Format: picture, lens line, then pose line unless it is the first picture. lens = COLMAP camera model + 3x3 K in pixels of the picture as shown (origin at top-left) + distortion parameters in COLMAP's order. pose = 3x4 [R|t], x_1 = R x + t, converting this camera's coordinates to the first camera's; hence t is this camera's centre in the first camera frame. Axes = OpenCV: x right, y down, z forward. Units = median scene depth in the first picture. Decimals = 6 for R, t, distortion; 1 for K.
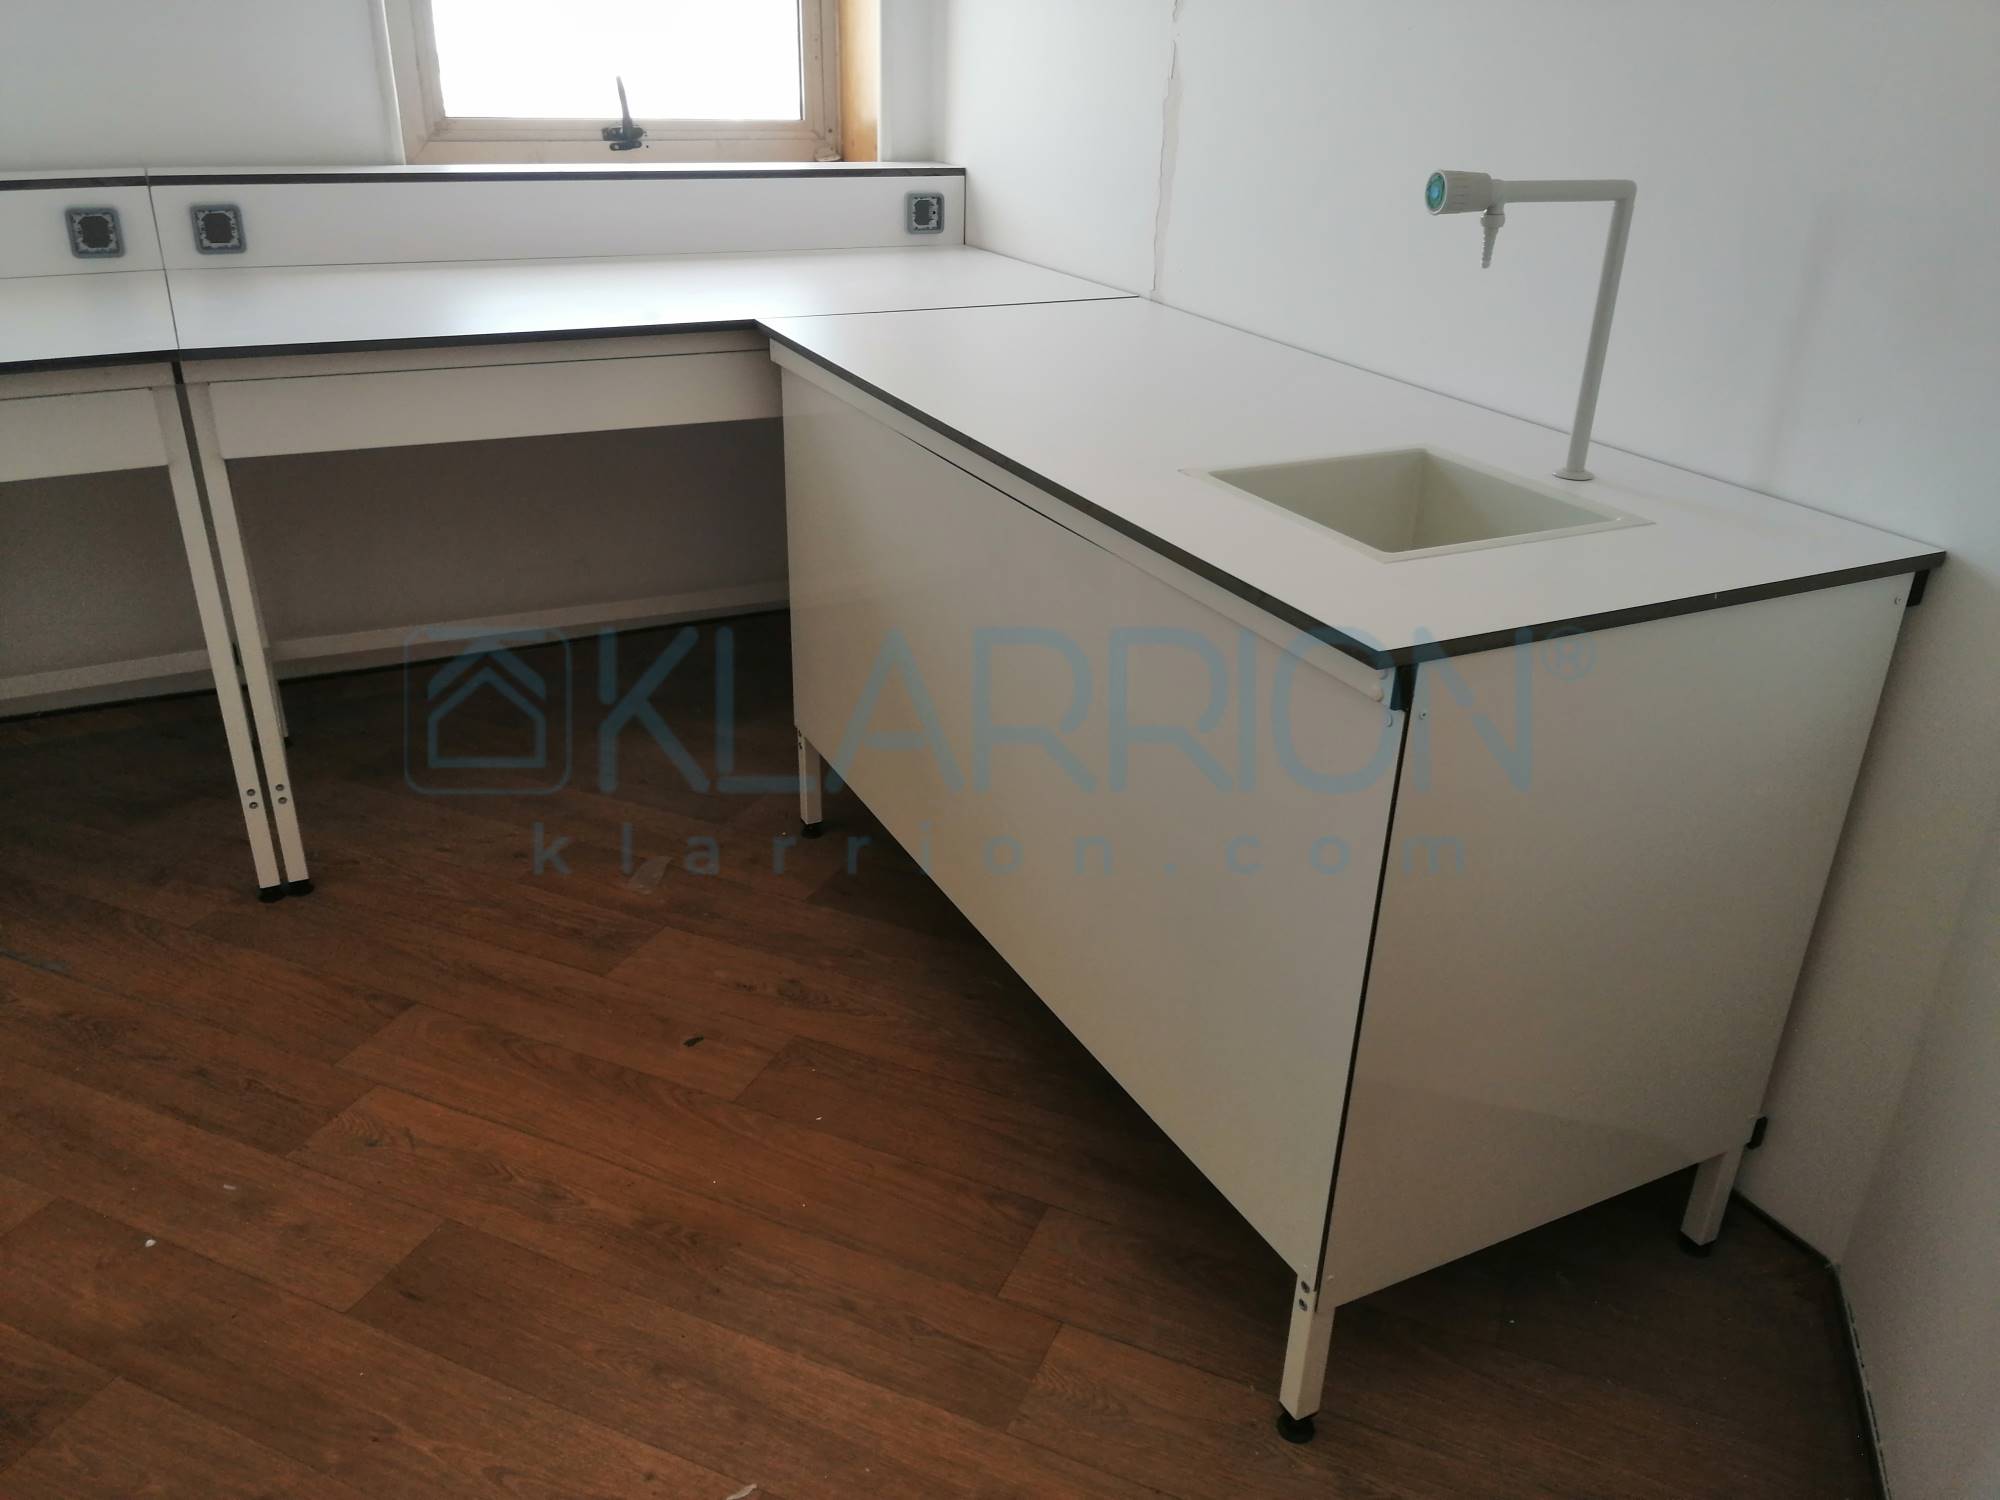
lens RADIAL K [[1568.2, 0, 1003.7], [0, 1568.2, 759.5], [0, 0, 1]] dist [0.021056, -0.030932]
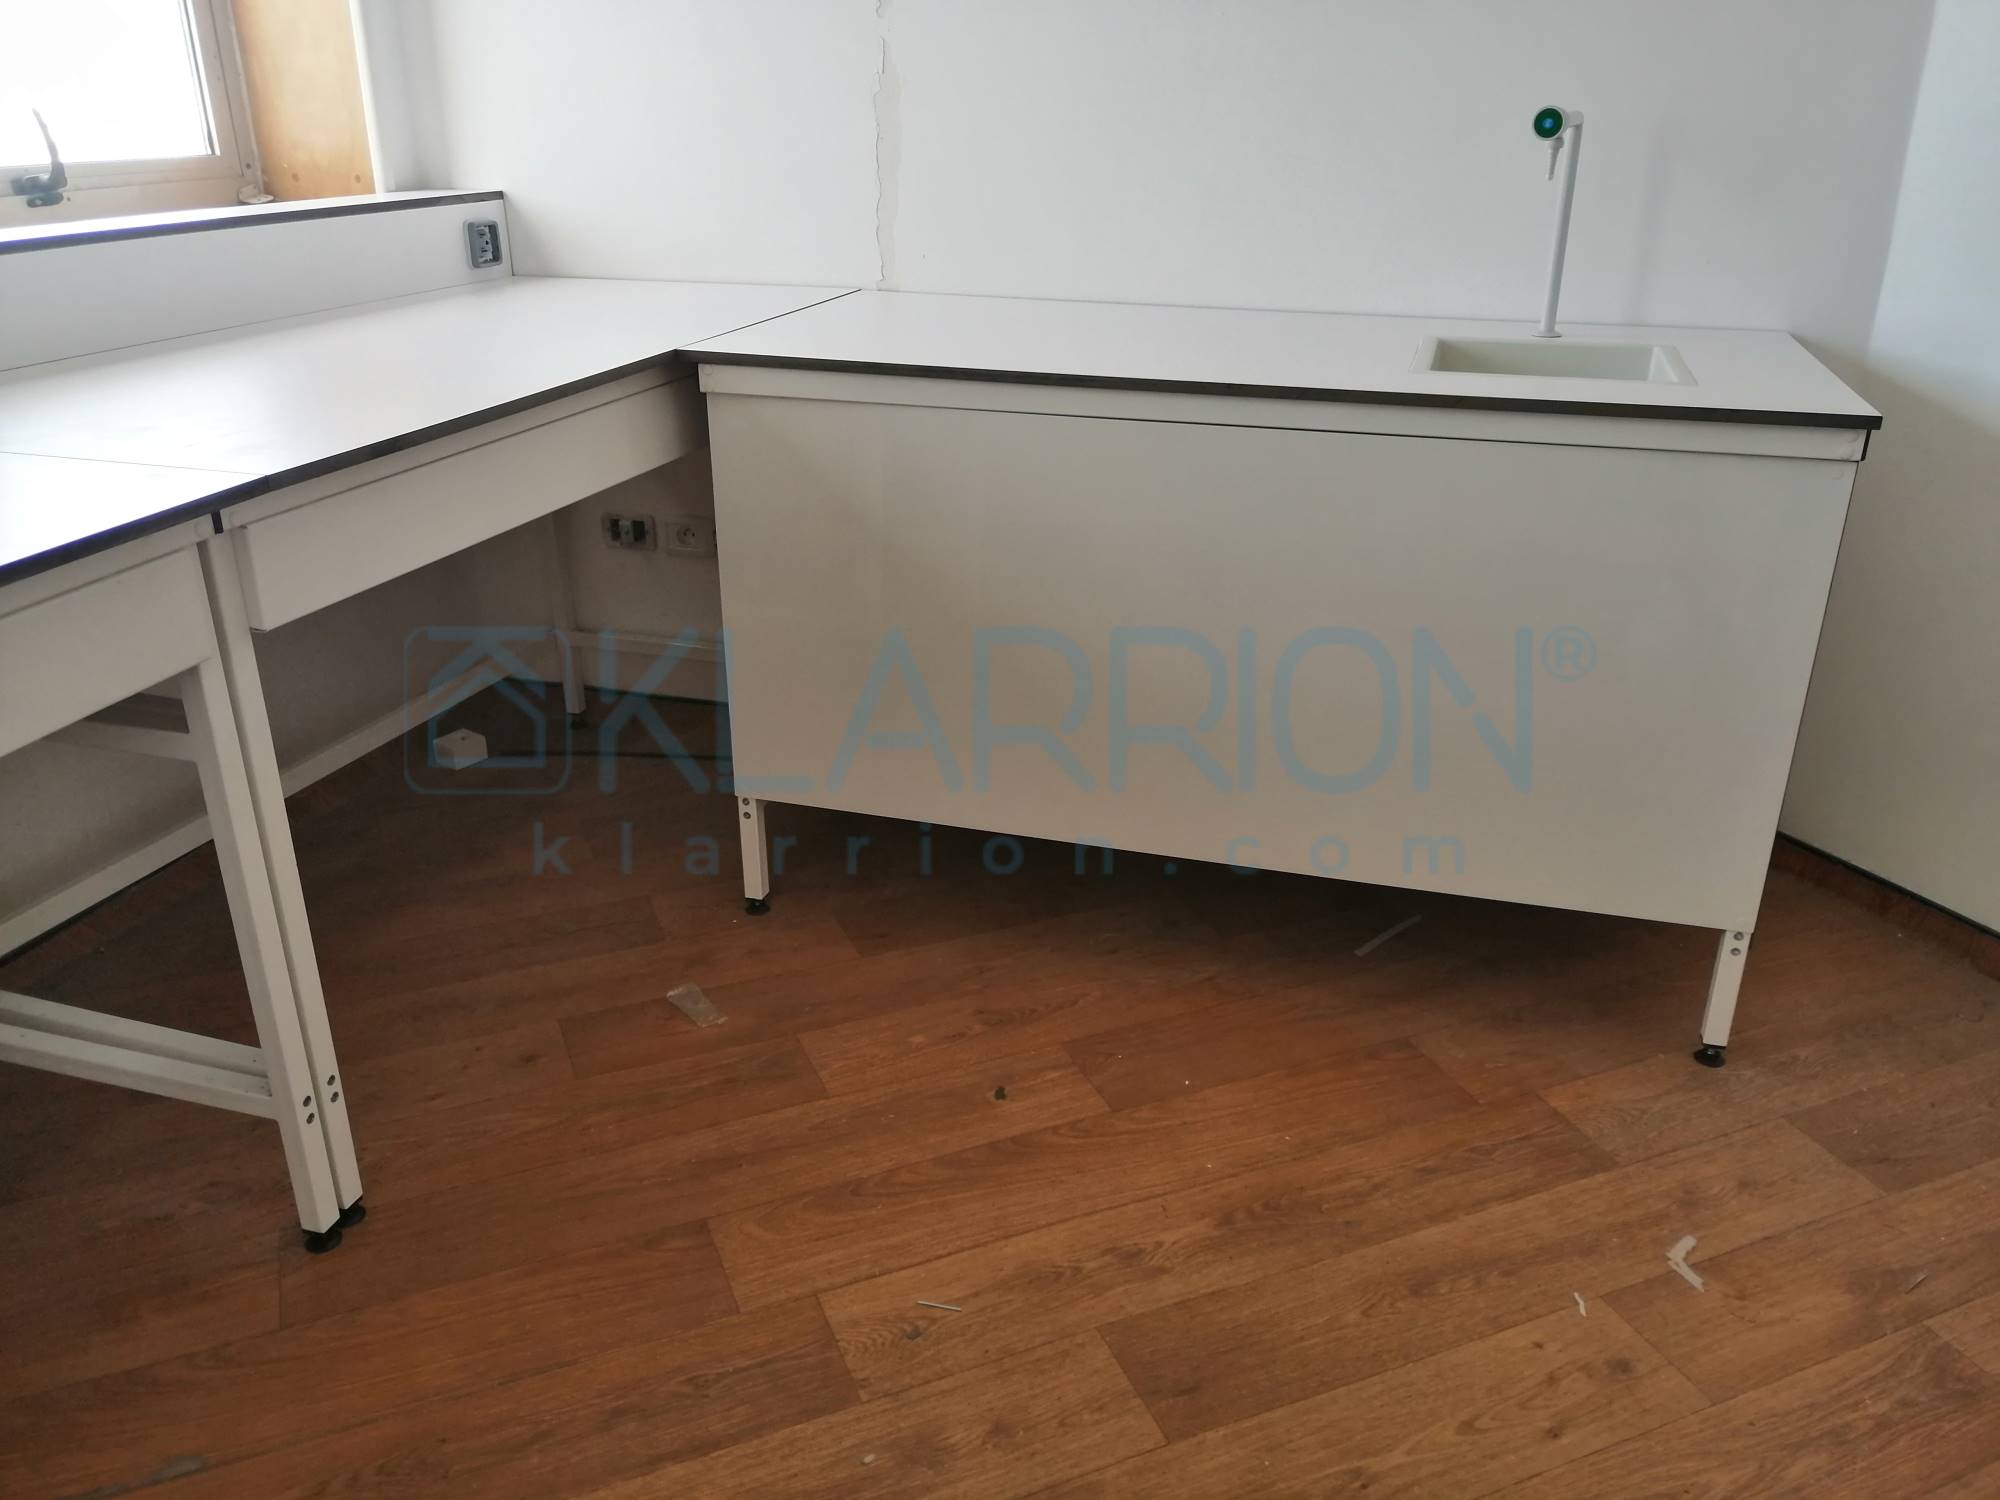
lens RADIAL K [[1568.2, 0, 1003.7], [0, 1568.2, 759.5], [0, 0, 1]] dist [0.021056, -0.030932]
pose [[0.686128, -0.312667, 0.656862, -0.776533], [0.327087, 0.939103, 0.105354, -0.108834], [-0.649801, 0.142564, 0.746615, 0.284807]]
